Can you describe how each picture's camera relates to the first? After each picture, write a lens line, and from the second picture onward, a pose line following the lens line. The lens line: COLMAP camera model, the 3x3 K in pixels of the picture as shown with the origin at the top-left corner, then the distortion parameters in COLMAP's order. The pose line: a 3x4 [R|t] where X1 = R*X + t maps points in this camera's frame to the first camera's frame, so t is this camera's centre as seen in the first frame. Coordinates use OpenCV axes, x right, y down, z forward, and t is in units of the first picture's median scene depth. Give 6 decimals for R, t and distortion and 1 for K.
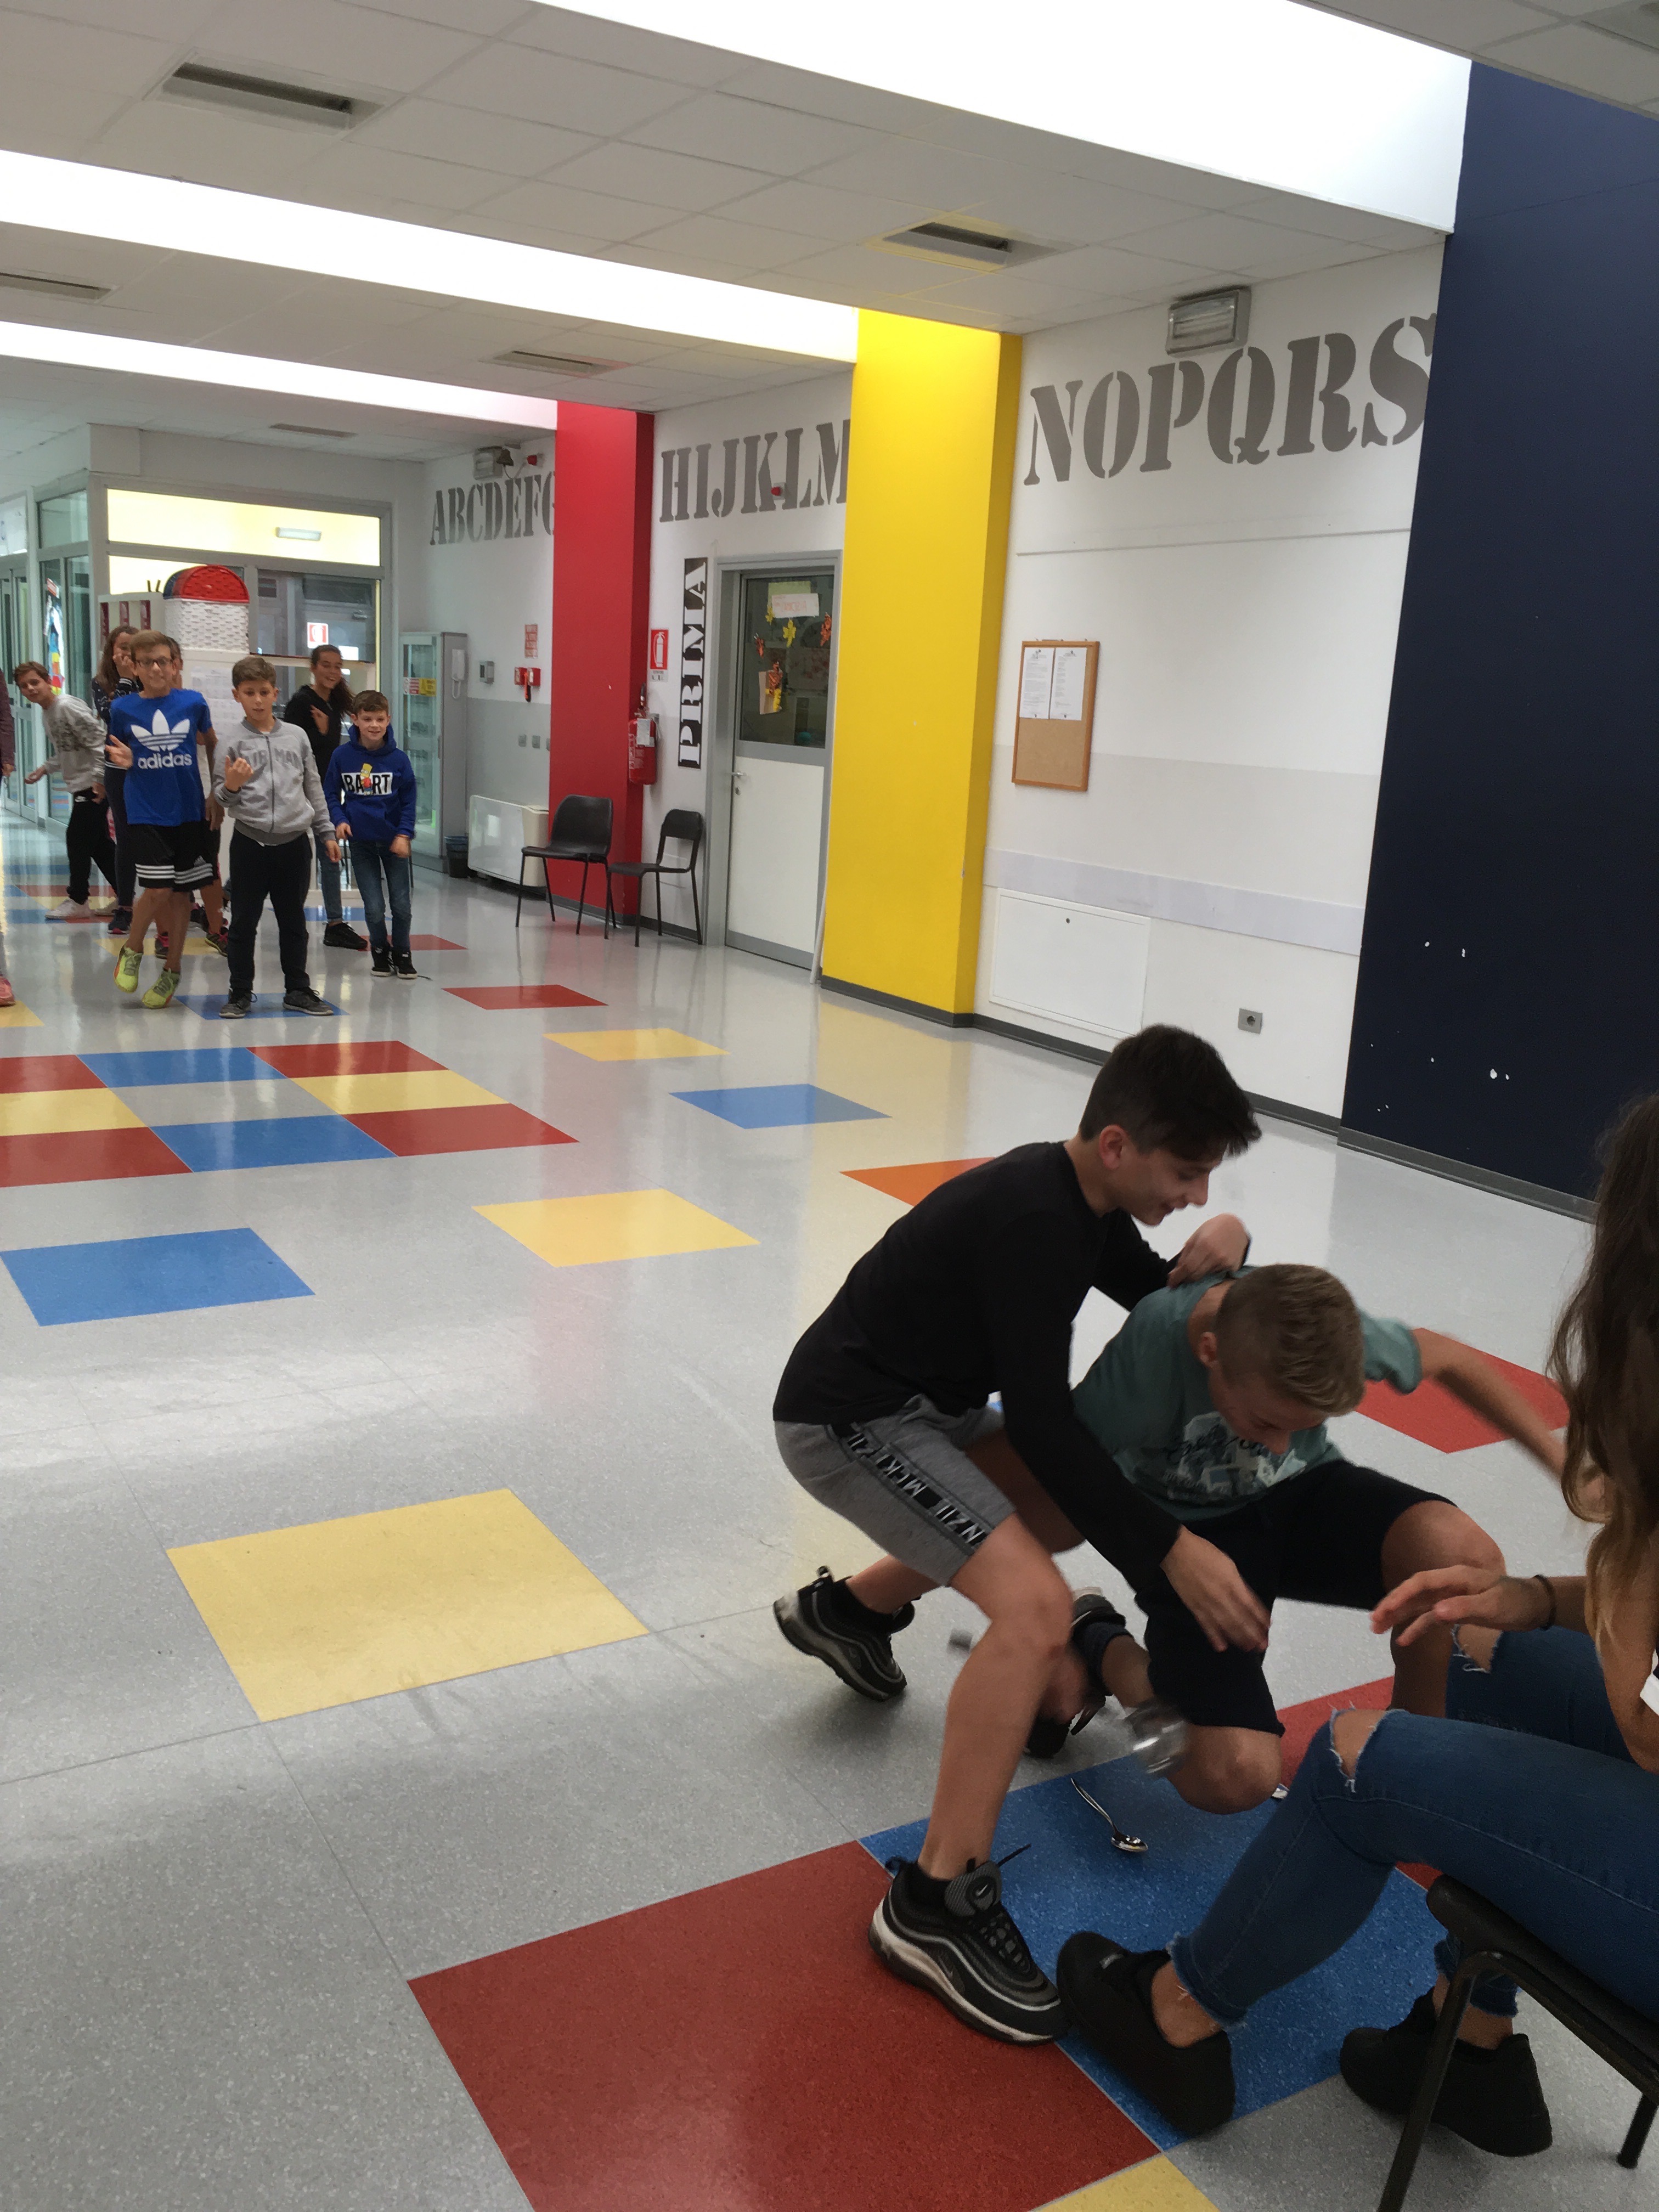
lens RADIAL K [[1927.4, 0, 854.5], [0, 1927.4, 1109.1], [0, 0, 1]] dist [0.079749, -0.124282]
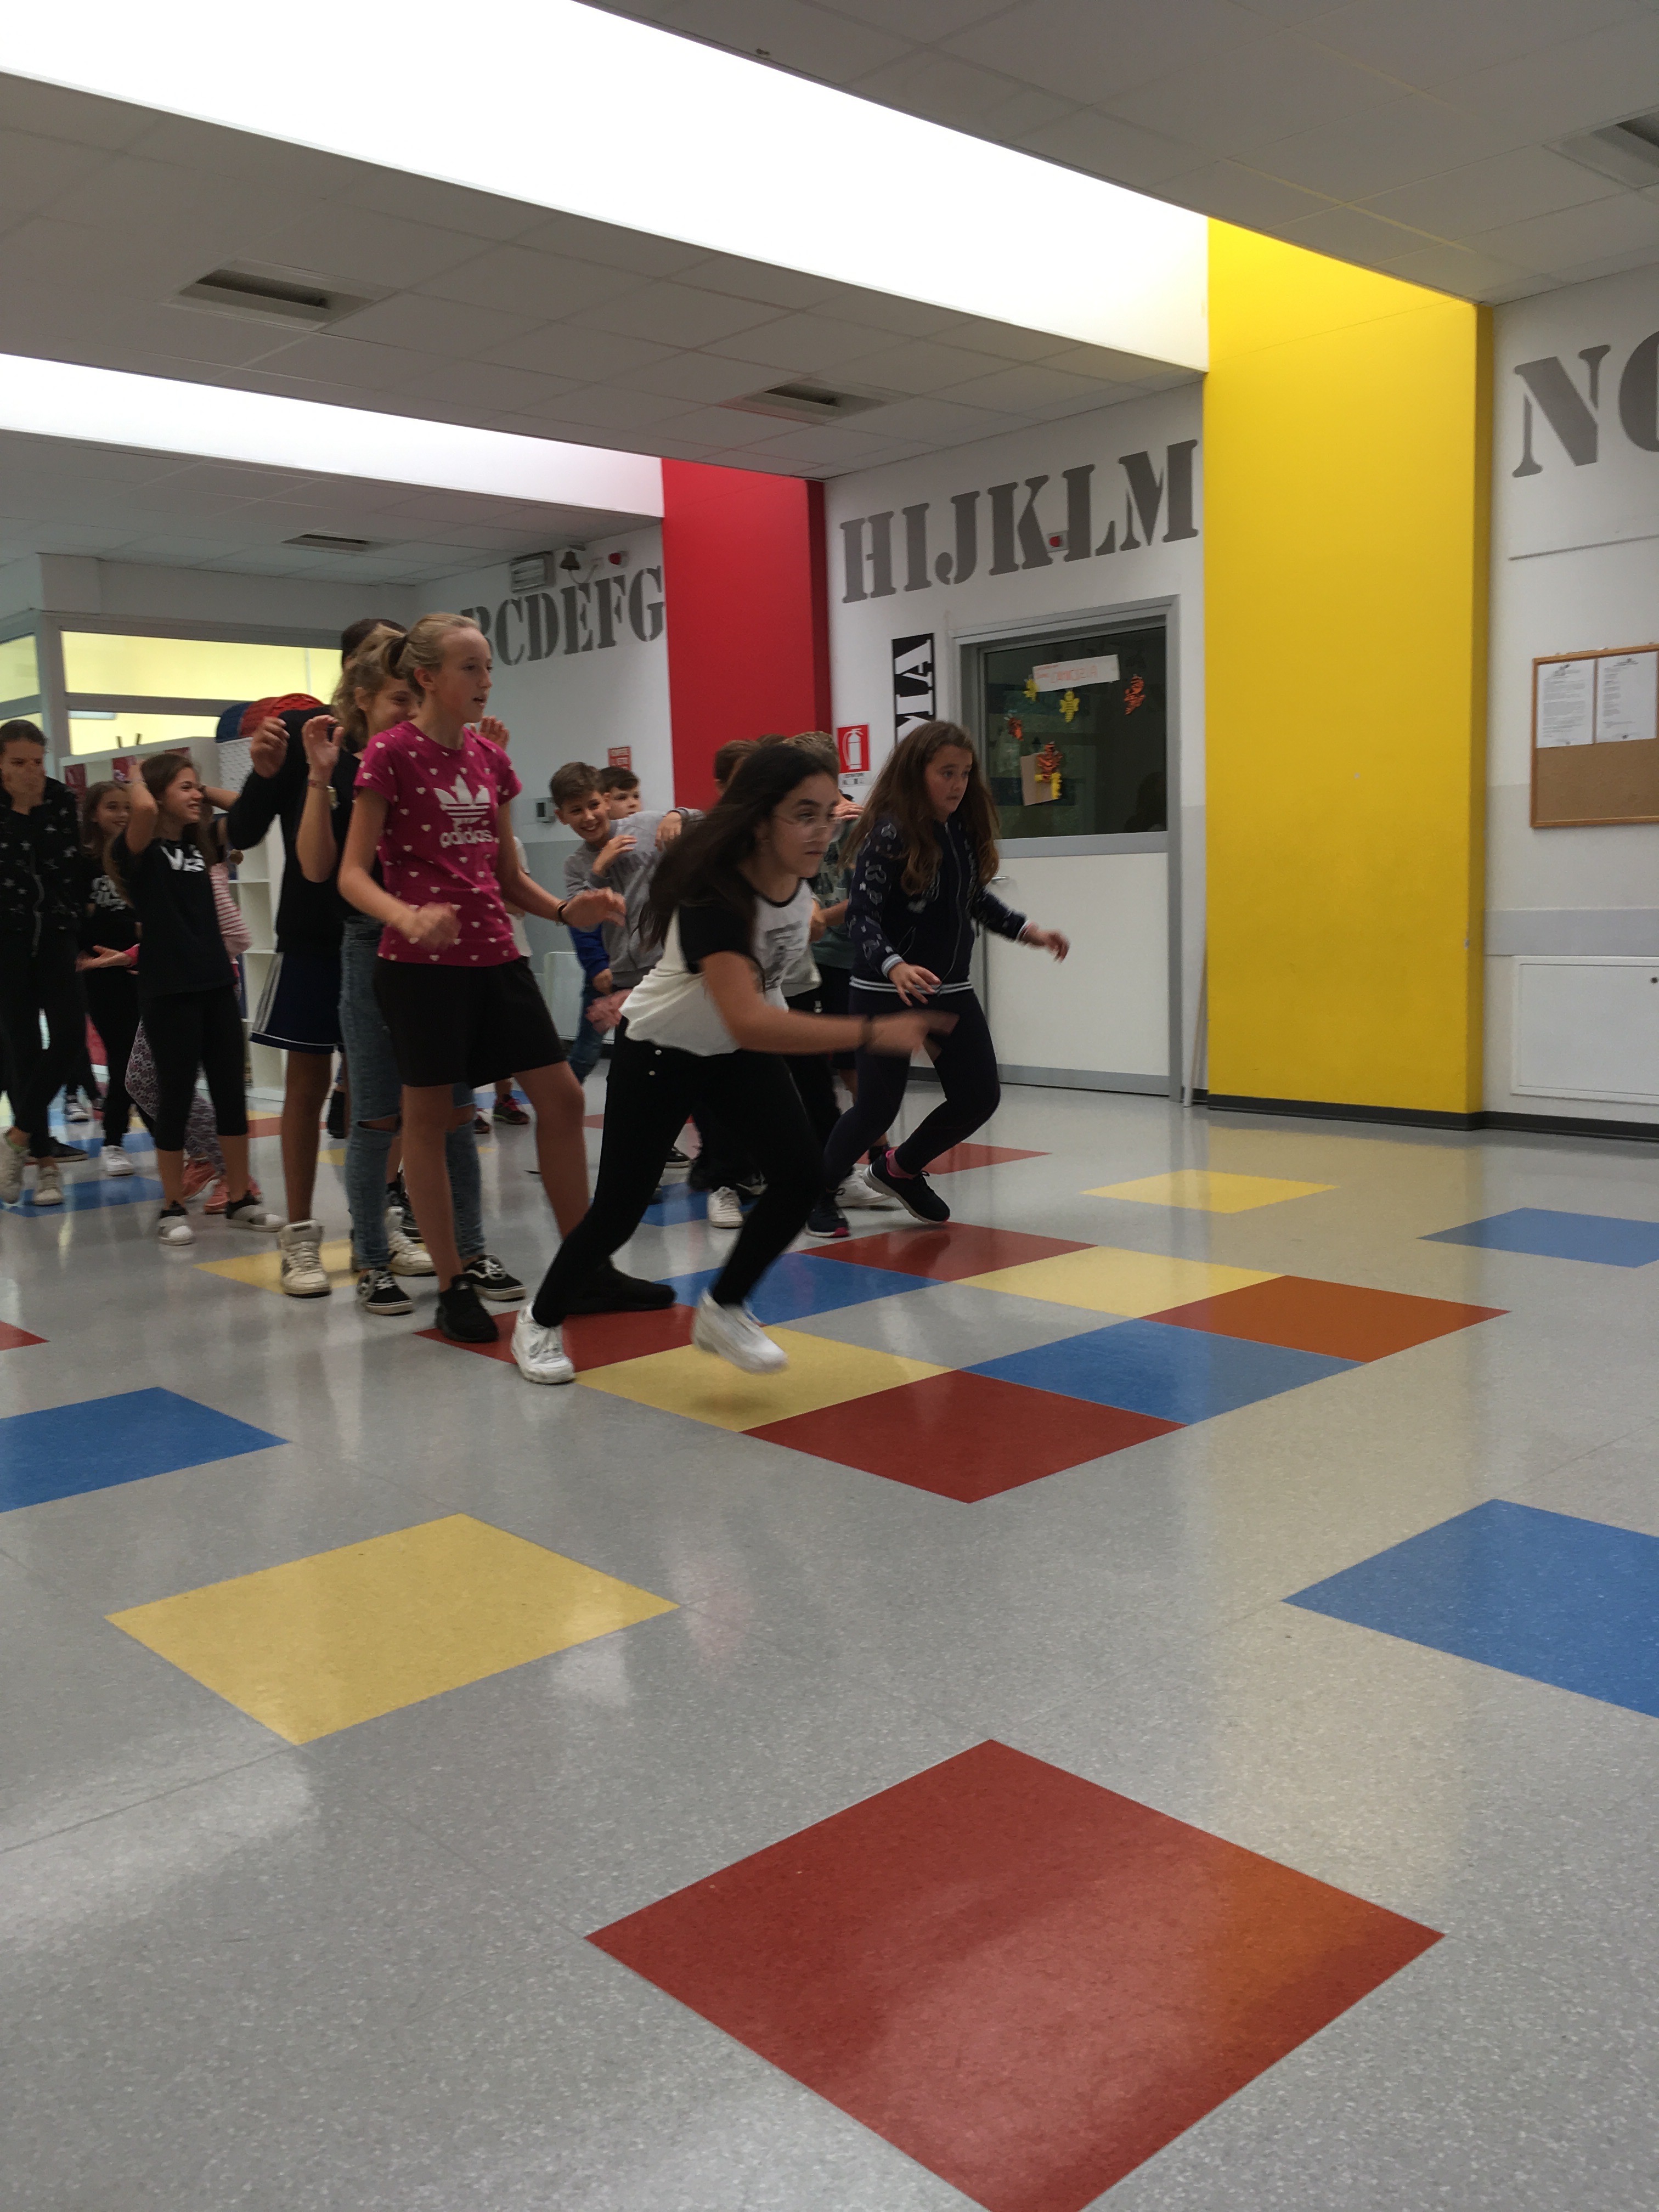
lens RADIAL K [[1927.4, 0, 847.2], [0, 1927.4, 1087.2], [0, 0, 1]] dist [0.079749, -0.124282]
pose [[0.976323, -0.109169, 0.186749, -0.308775], [0.126721, 0.988311, -0.084756, -0.021301], [-0.175313, 0.106414, 0.978745, 0.206593]]
